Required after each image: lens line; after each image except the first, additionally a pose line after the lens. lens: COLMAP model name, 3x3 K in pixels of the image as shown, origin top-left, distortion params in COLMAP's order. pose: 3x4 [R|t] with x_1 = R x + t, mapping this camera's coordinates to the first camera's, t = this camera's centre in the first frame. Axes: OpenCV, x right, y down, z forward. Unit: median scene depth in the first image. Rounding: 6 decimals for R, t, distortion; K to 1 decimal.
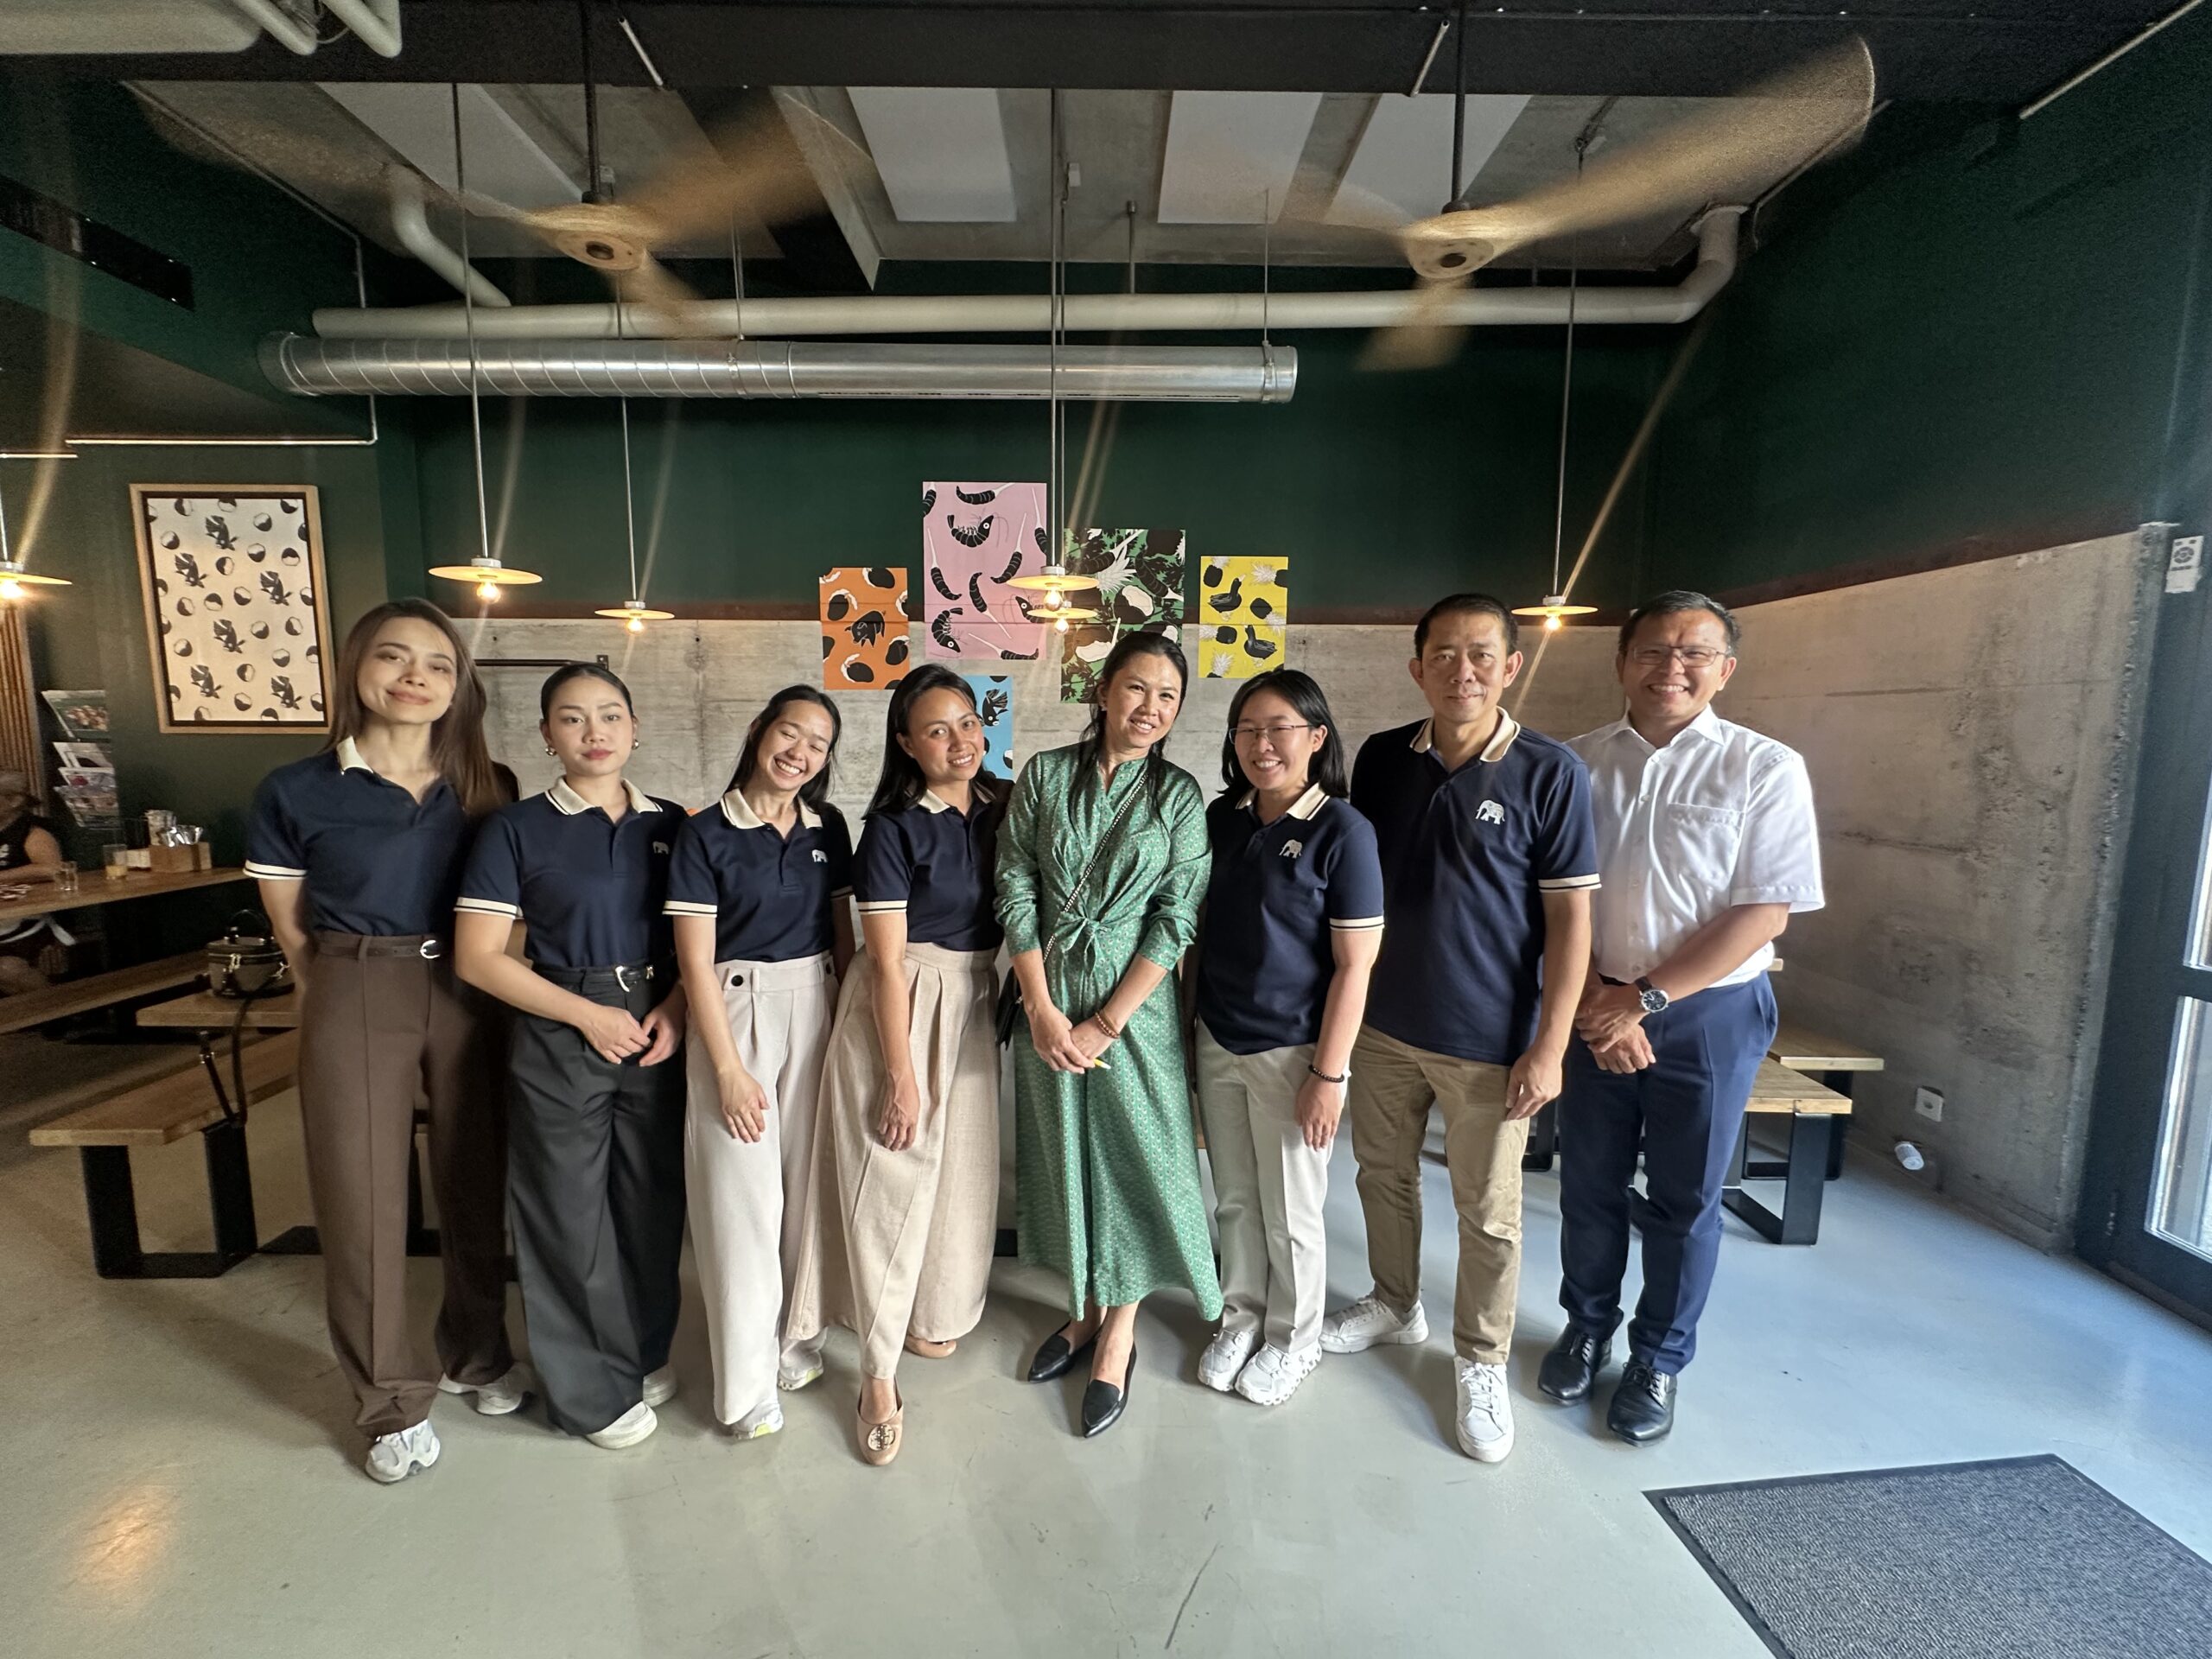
lens RADIAL K [[885.2, 0, 1106.0], [0, 885.2, 829.5], [0, 0, 1]] dist [-0.000869, -0.000343]
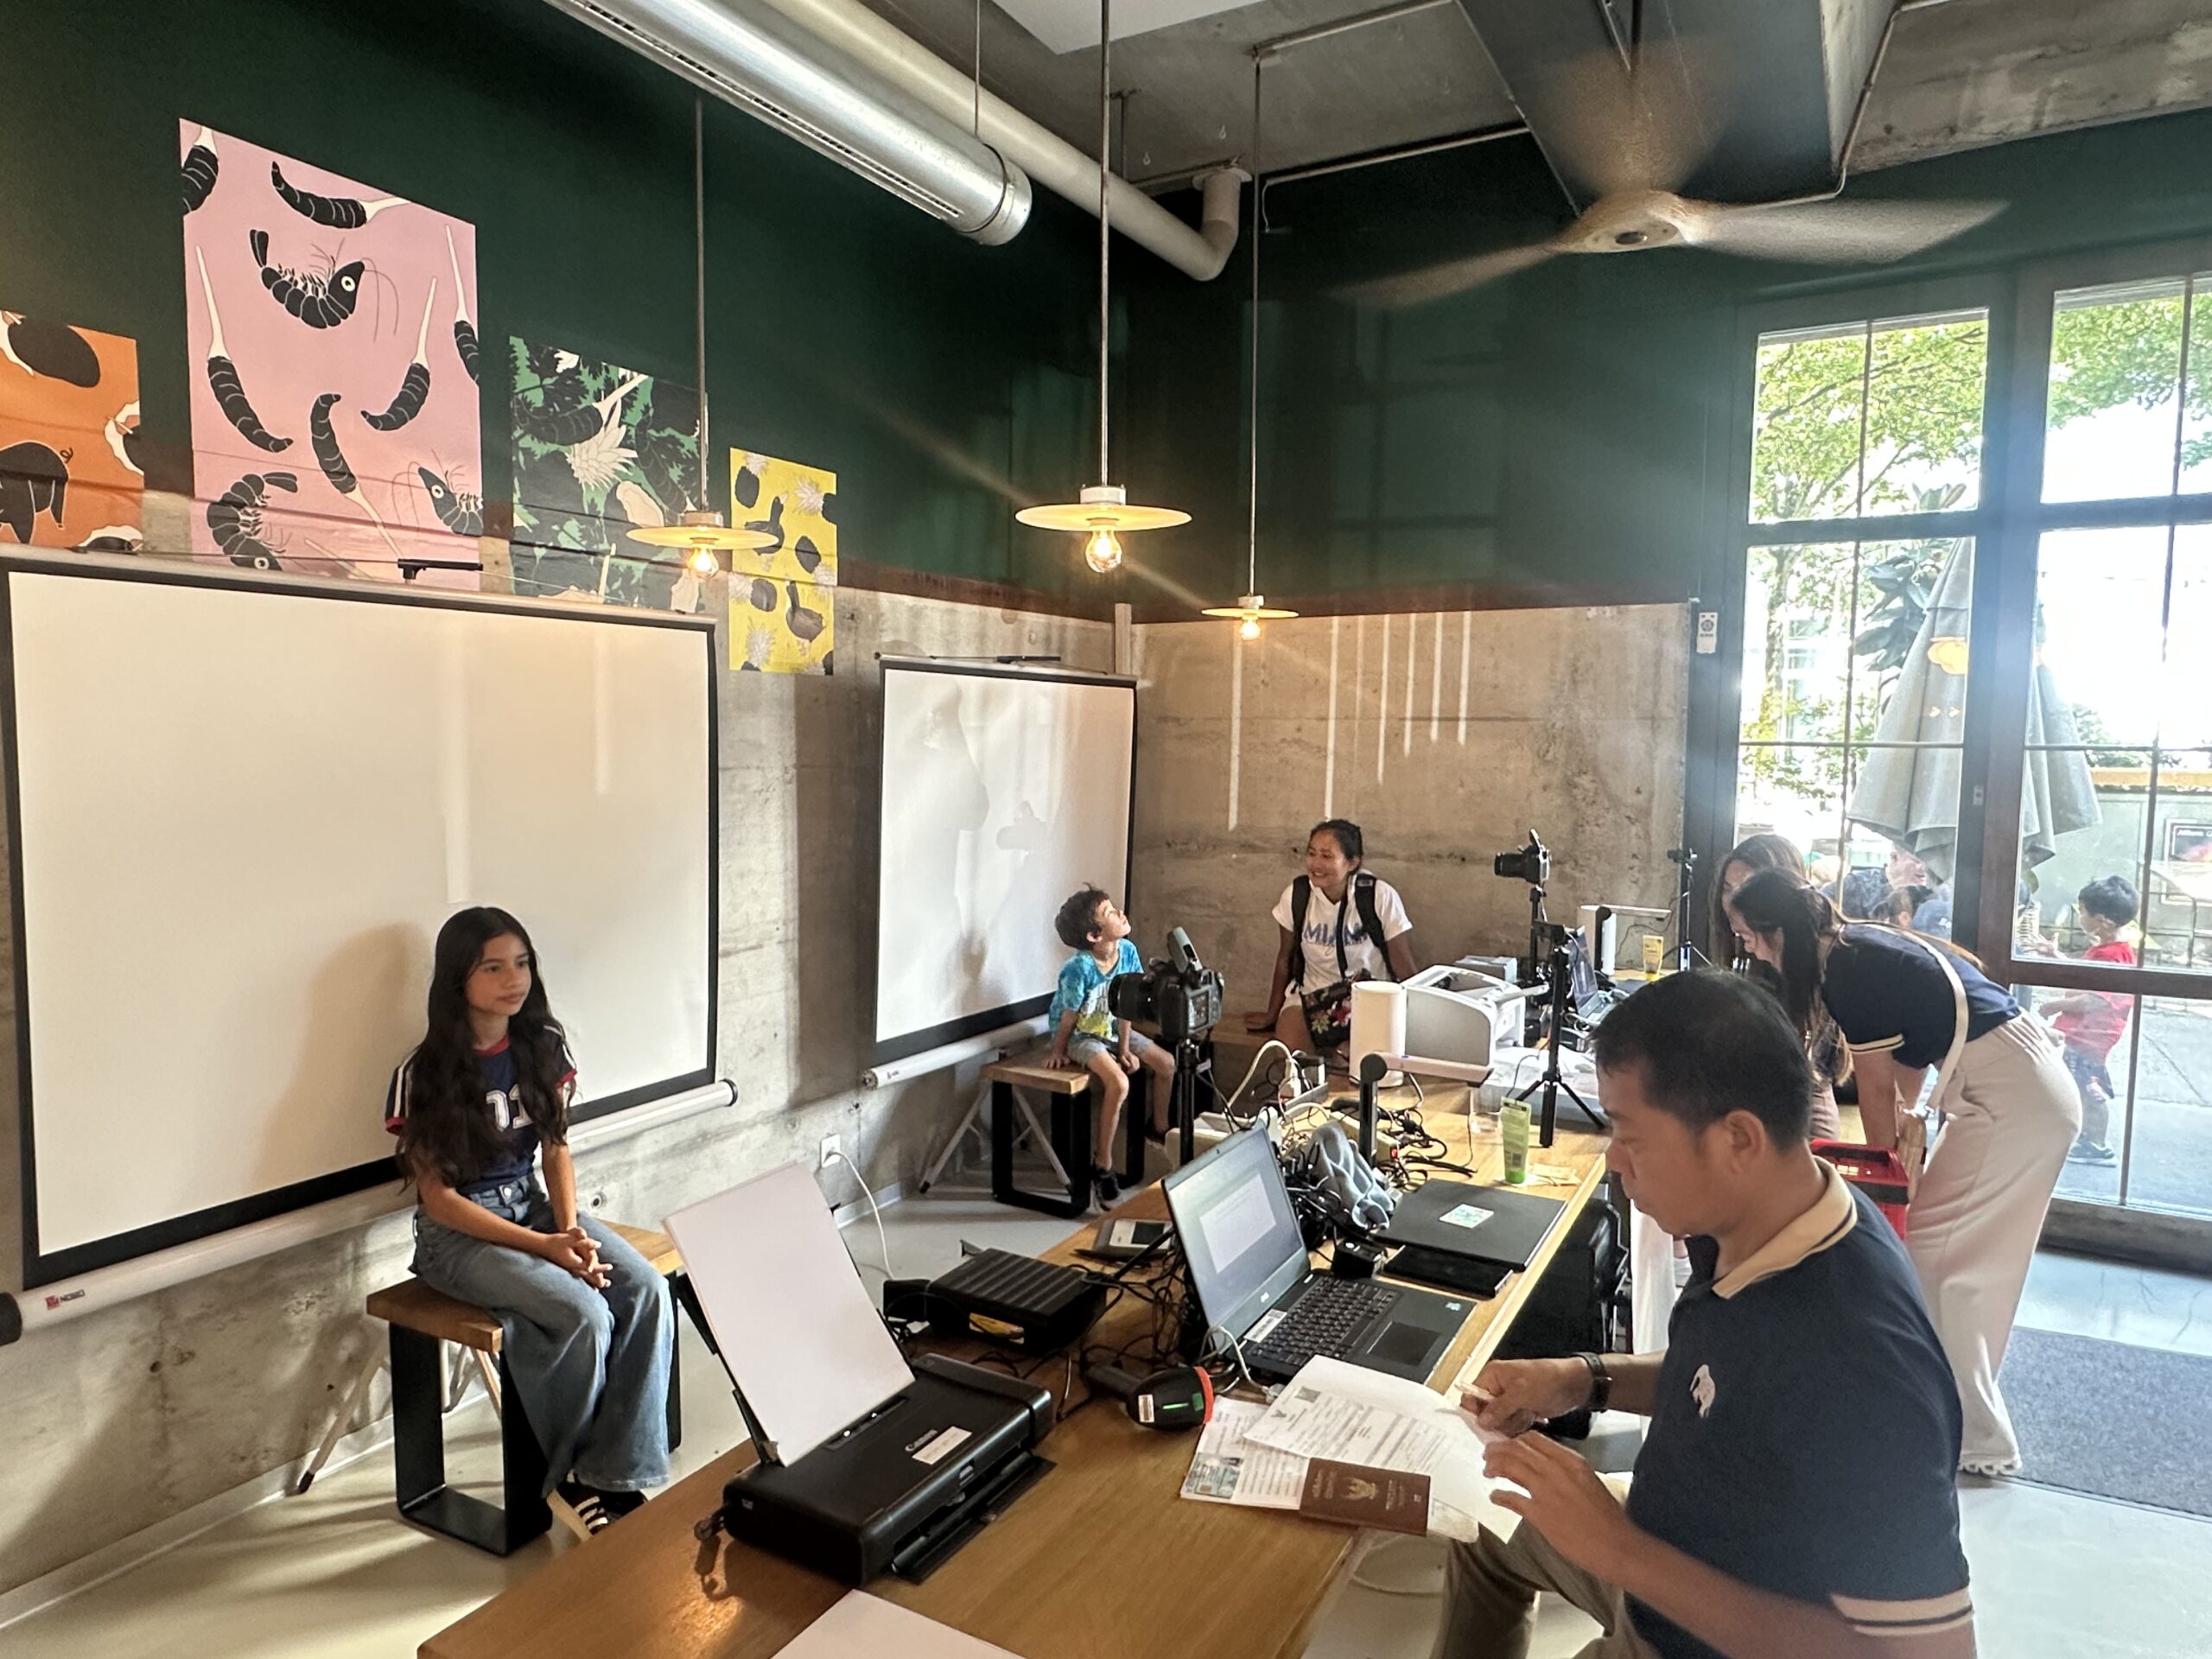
lens RADIAL K [[1351.6, 0, 1106.2], [0, 1351.6, 834.7], [0, 0, 1]] dist [0.001466, -0.000044]
pose [[0.504001, -0.073493, 0.860571, -0.541380], [0.094420, 0.995090, 0.029683, -0.079501], [-0.858527, 0.066295, 0.508465, 0.419925]]
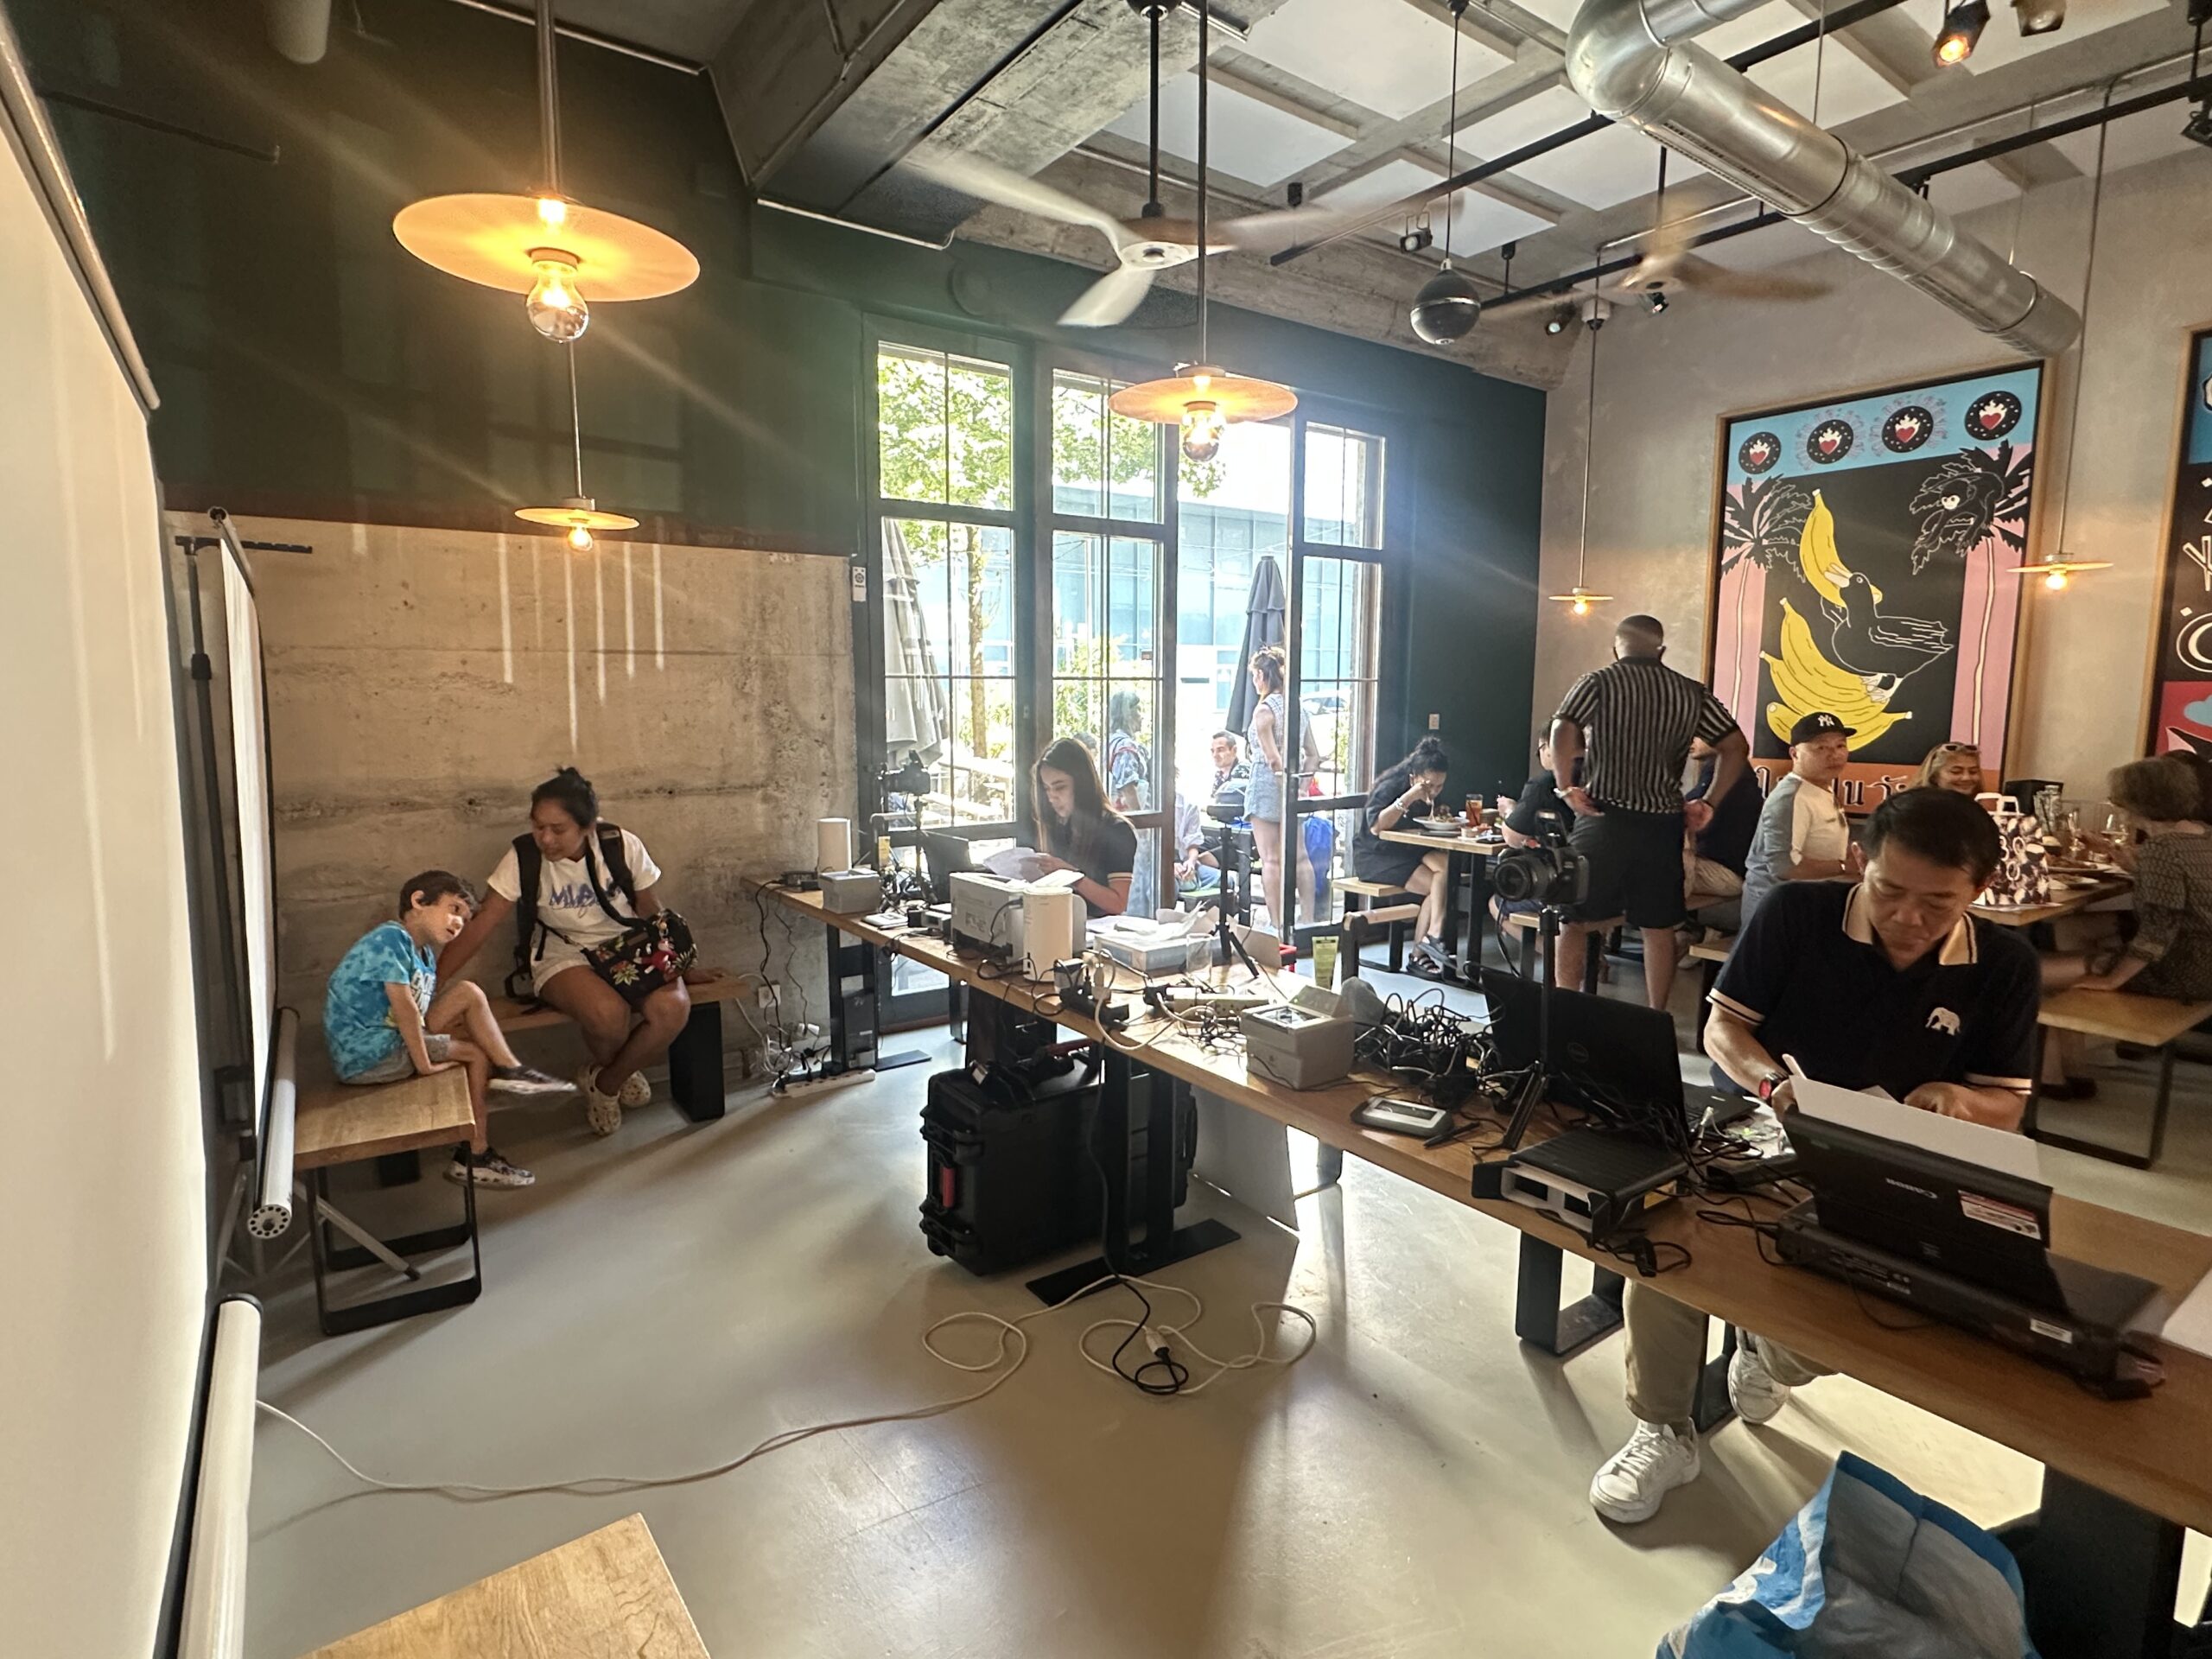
lens RADIAL K [[1133.0, 0, 1106.0], [0, 1133.0, 829.5], [0, 0, 1]] dist [0.002547, 0.000019]
pose [[-0.570919, -0.107424, 0.813948, -0.405052], [0.088433, 0.977589, 0.191049, -0.119842], [-0.816230, 0.181054, -0.548624, 1.008344]]
